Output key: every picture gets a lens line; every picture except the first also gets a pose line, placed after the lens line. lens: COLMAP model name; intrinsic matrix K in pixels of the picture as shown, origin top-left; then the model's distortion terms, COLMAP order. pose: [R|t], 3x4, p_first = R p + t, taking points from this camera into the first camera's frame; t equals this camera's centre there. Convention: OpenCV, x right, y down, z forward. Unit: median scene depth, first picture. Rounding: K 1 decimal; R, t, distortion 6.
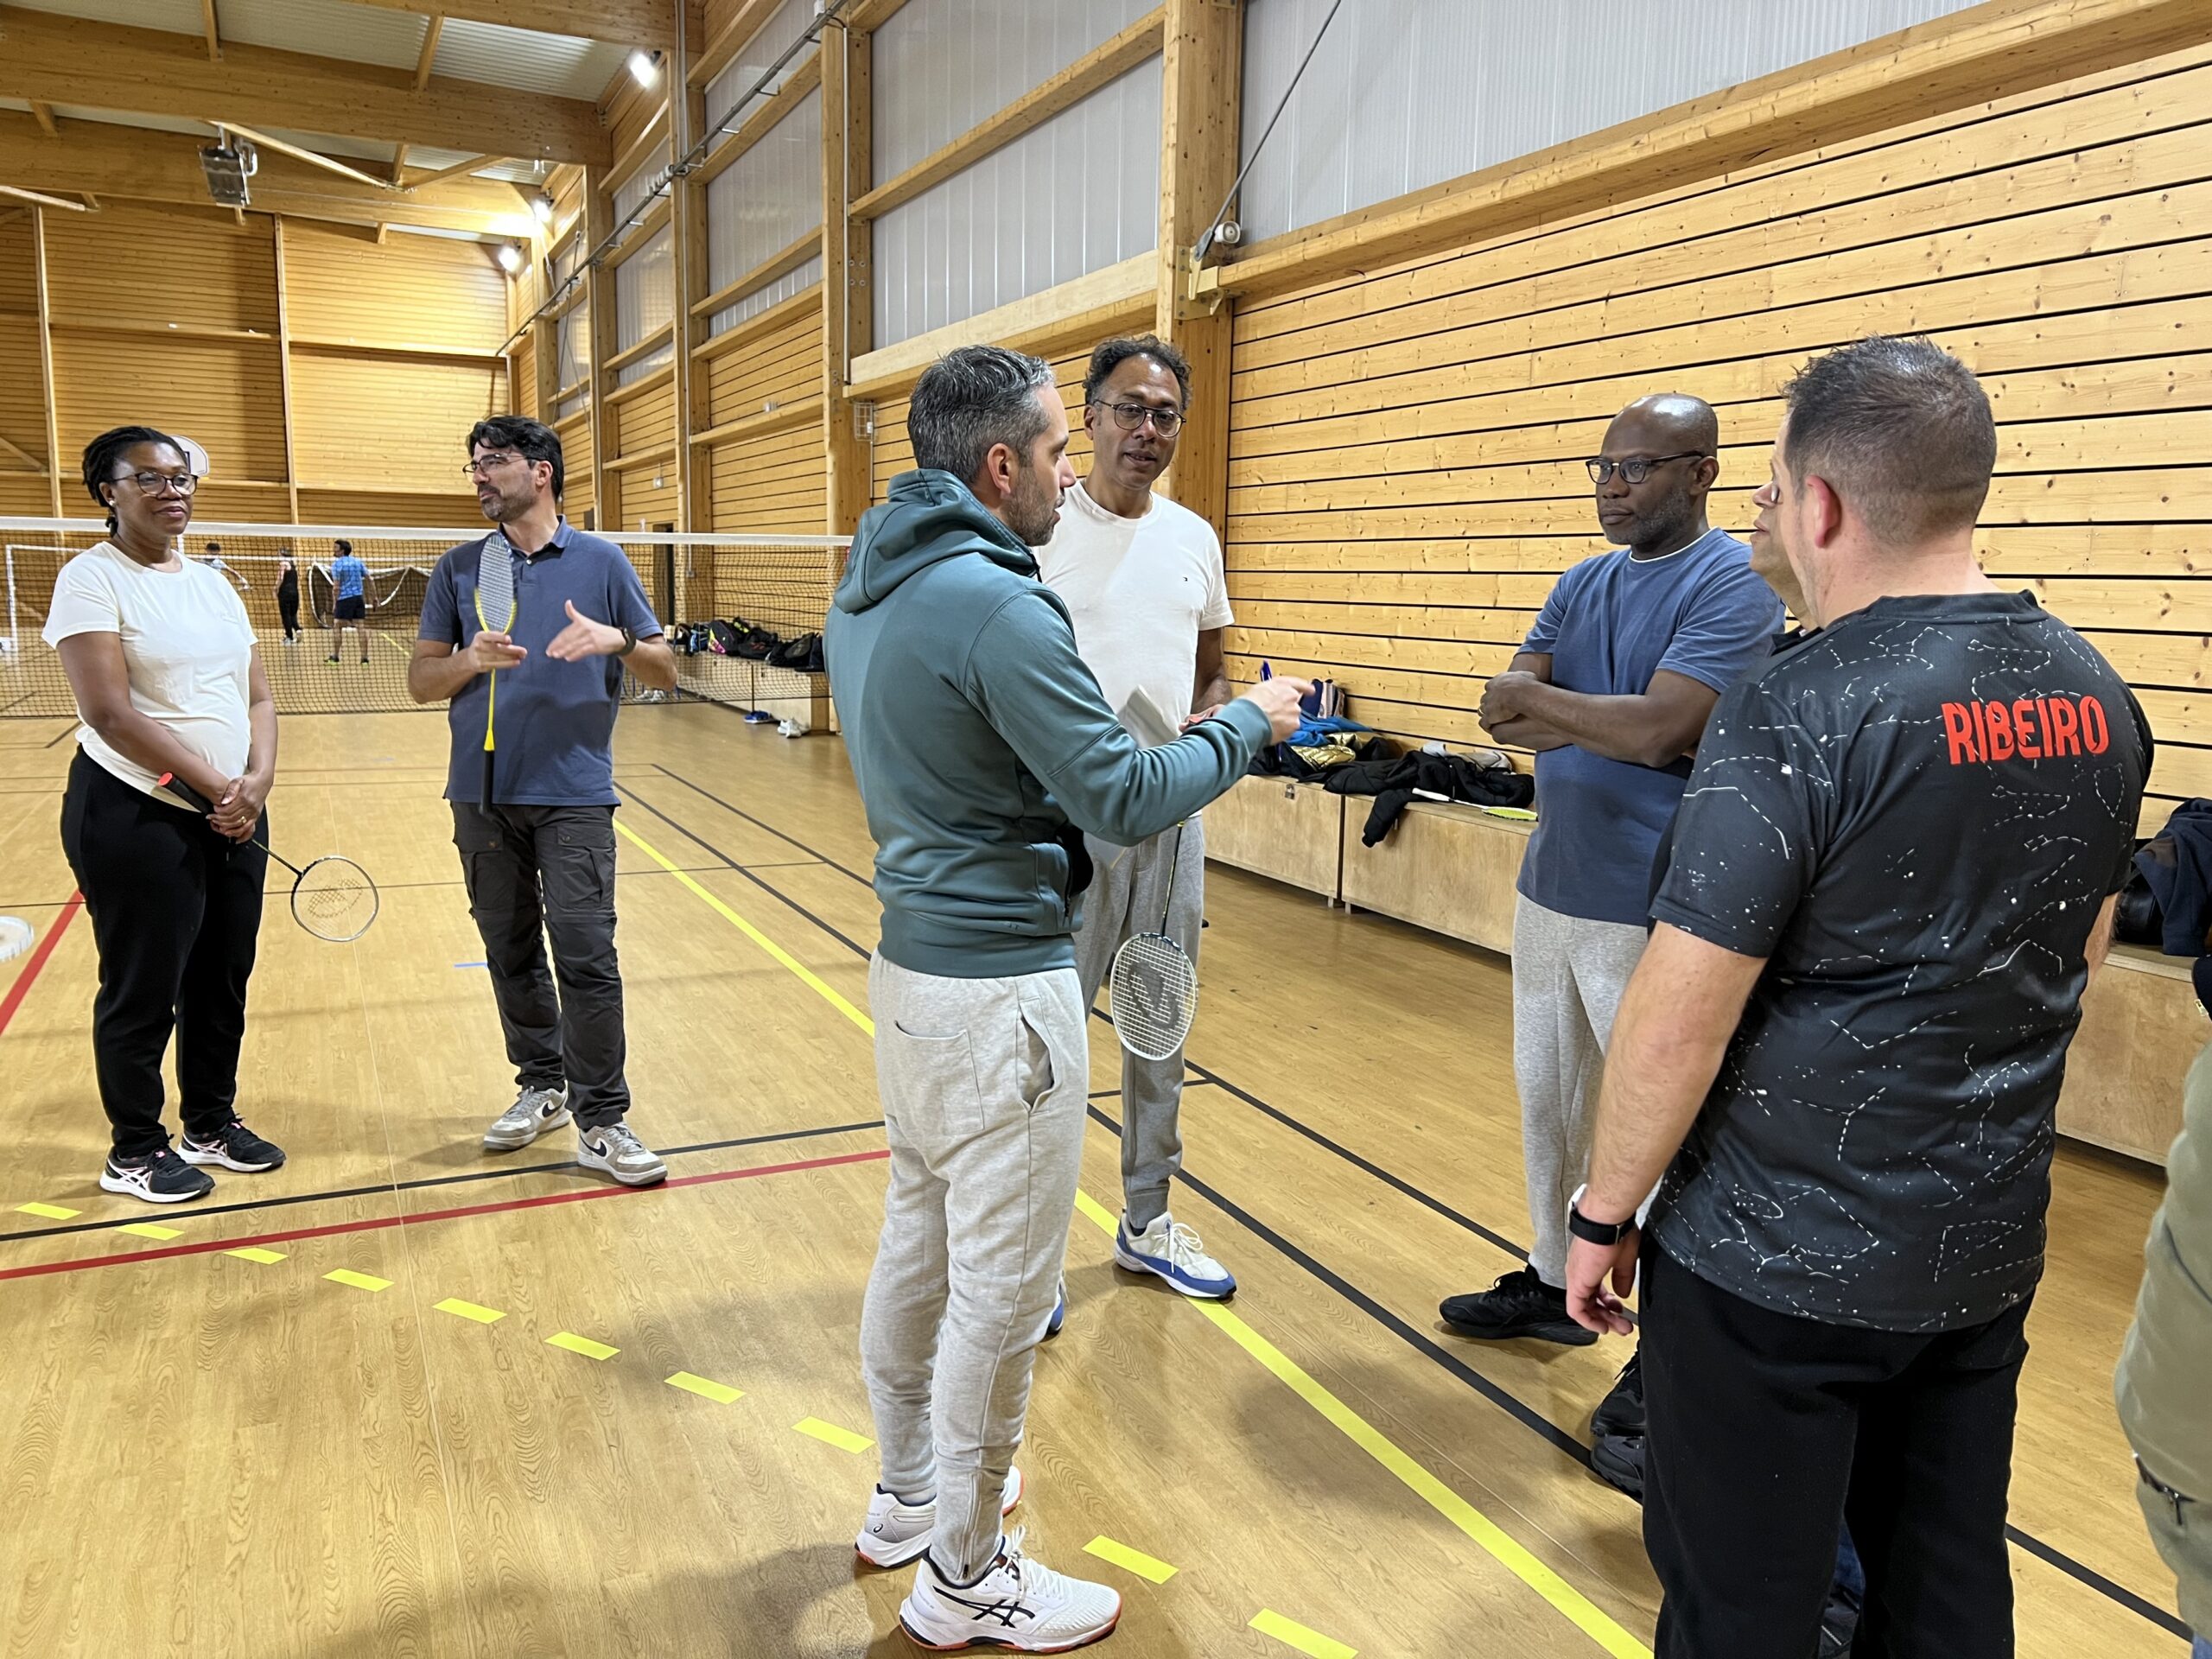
lens RADIAL K [[1636.9, 0, 1124.7], [0, 1636.9, 839.0], [0, 0, 1]] dist [0.041373, -0.053926]
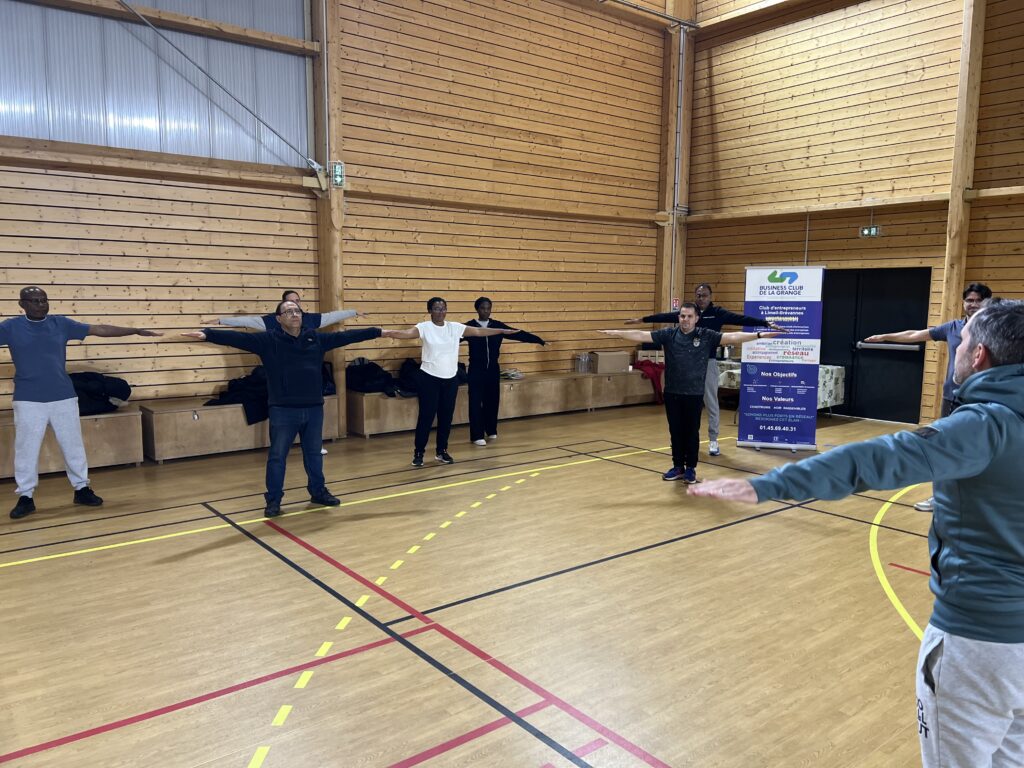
lens RADIAL K [[757.8, 0, 520.7], [0, 757.8, 388.4], [0, 0, 1]] dist [0.041373, -0.053926]
pose [[-0.222510, -0.138784, 0.965002, -0.861750], [0.134891, 0.975913, 0.171457, -0.131426], [-0.965554, 0.168321, -0.198429, 0.454212]]
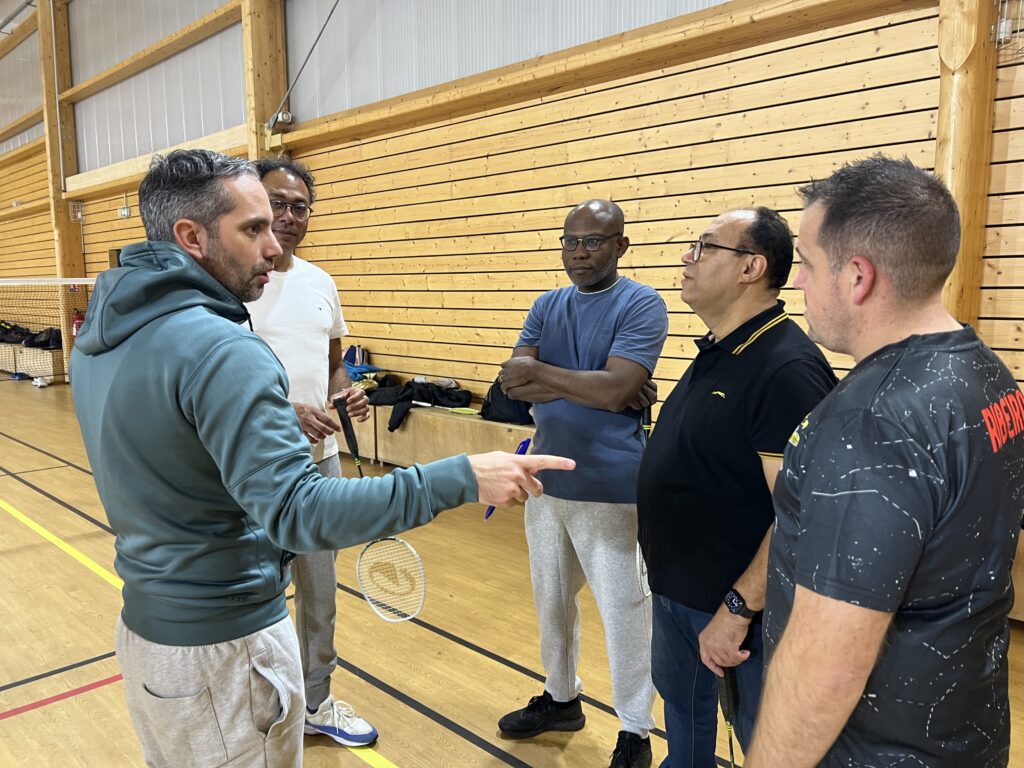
lens RADIAL K [[757.8, 0, 520.7], [0, 757.8, 388.4], [0, 0, 1]] dist [0.041373, -0.053926]
pose [[0.934638, -0.072111, 0.348213, -0.017031], [0.080910, 0.996663, -0.010773, -0.024804], [-0.346274, 0.038243, 0.937354, 0.101583]]
